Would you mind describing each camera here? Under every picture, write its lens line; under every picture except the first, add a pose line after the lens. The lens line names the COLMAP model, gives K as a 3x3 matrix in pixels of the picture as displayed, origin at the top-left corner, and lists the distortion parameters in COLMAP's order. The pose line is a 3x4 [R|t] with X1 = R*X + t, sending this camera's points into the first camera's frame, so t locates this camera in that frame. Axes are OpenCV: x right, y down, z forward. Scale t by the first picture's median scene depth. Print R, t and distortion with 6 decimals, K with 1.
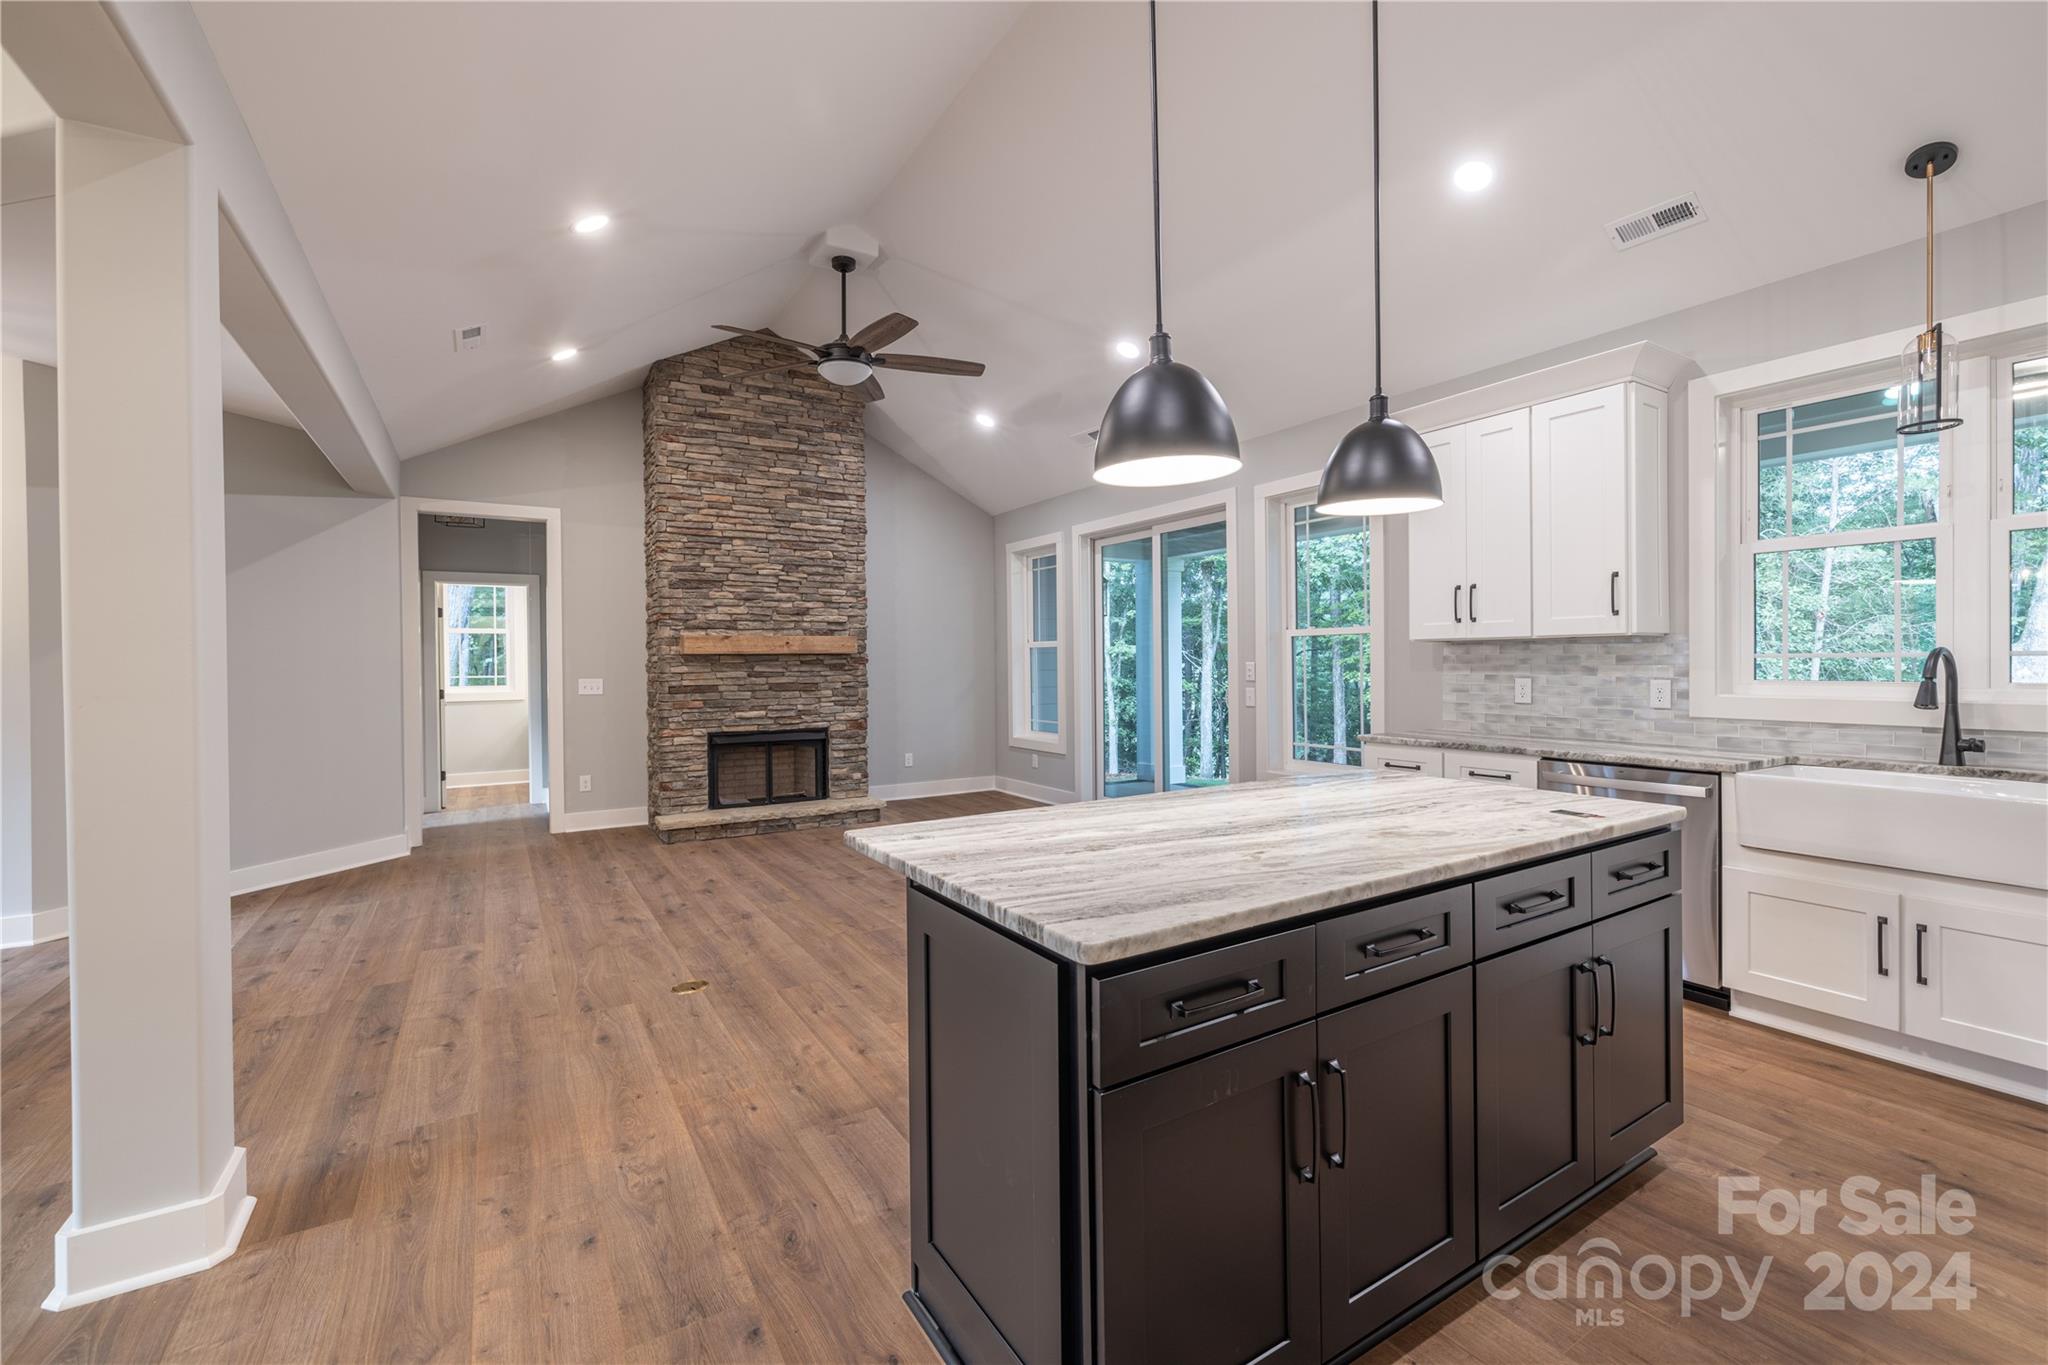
lens RADIAL K [[862.5, 0, 1028.7], [0, 862.5, 666.9], [0, 0, 1]] dist [-0.000997, 0.000186]
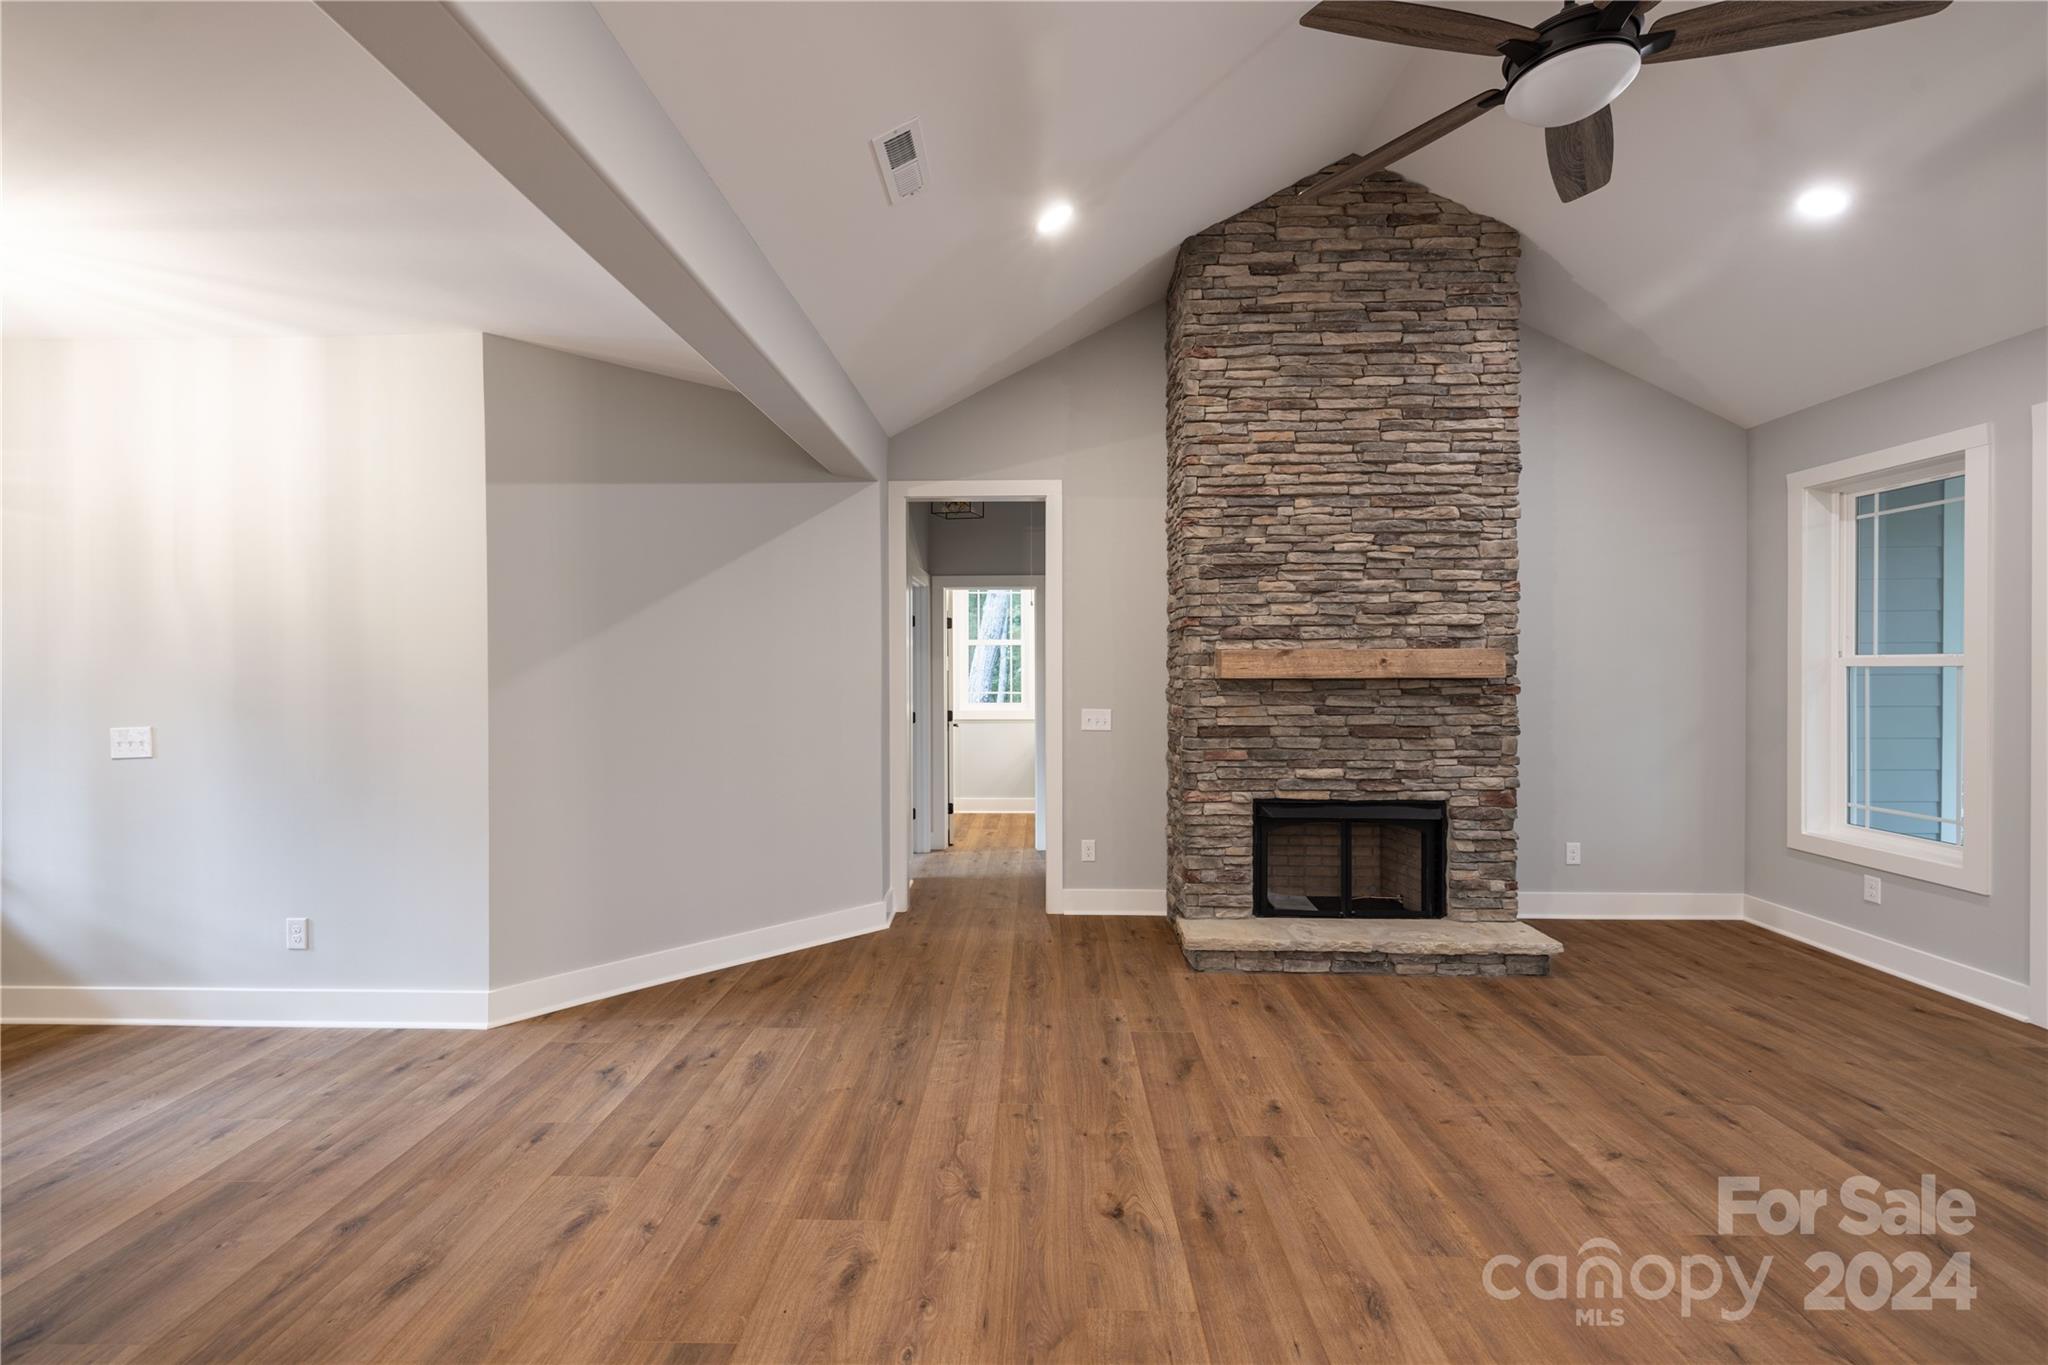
lens RADIAL K [[860.8, 0, 1014.6], [0, 860.8, 674.1], [0, 0, 1]] dist [0.001155, 0.000202]
pose [[0.830702, 0.011628, -0.556597, -0.161713], [-0.009608, 0.999932, 0.006551, -0.020318], [0.556635, -0.000094, 0.830757, 0.360363]]
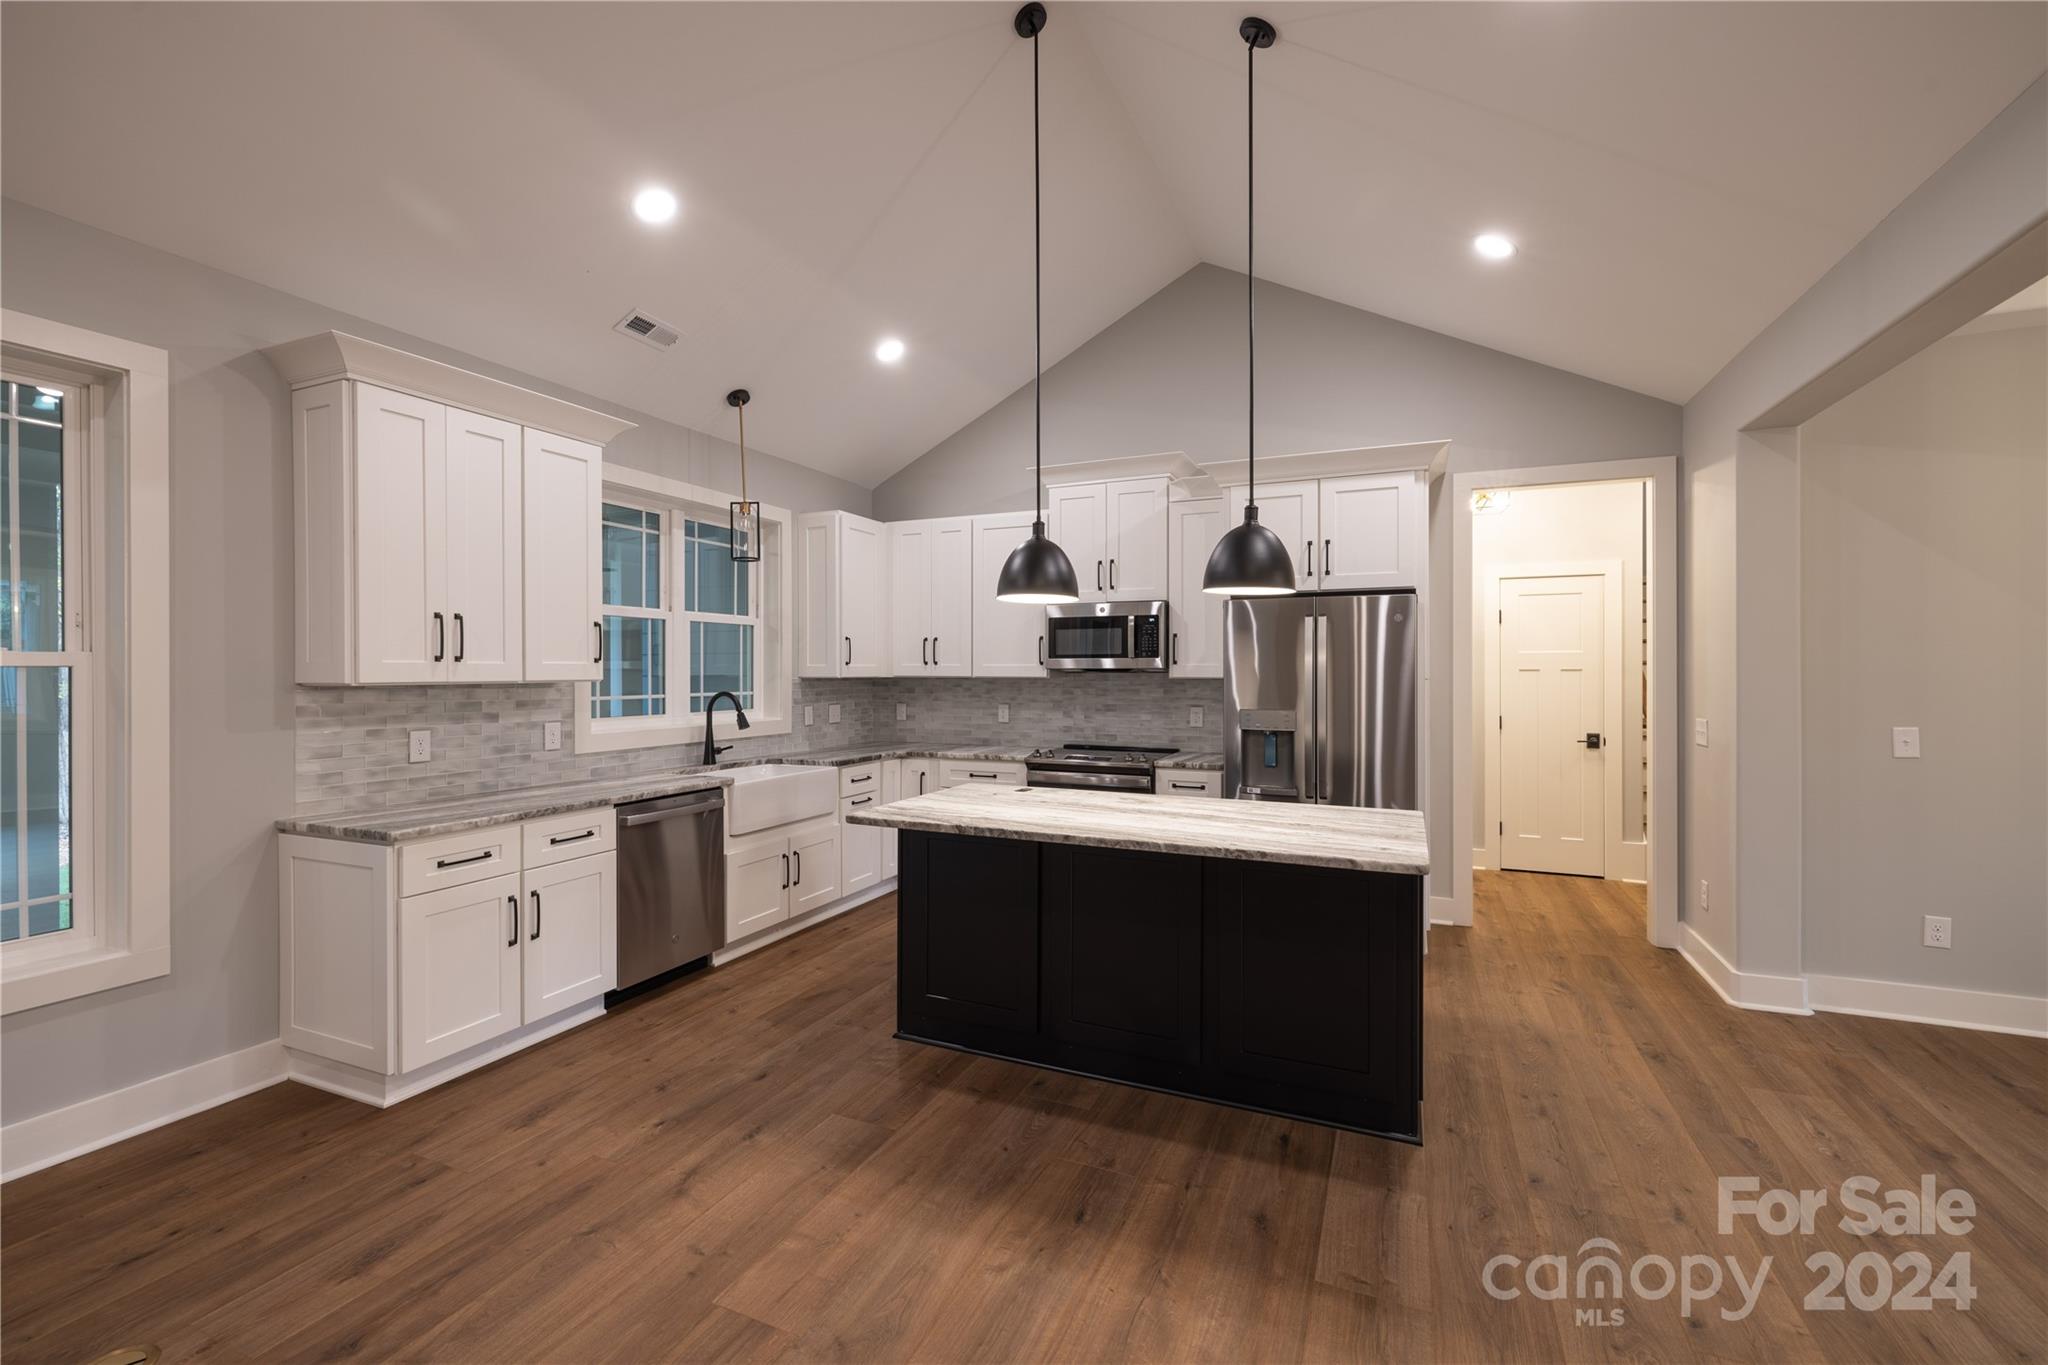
lens RADIAL K [[854.8, 0, 1004.0], [0, 854.8, 671.2], [0, 0, 1]] dist [0.000951, 0.000132]
pose [[-0.556144, 0.010272, 0.831023, -0.259878], [0.013233, 0.999906, -0.003504, -0.021366], [-0.830981, 0.009049, -0.556227, 0.639545]]
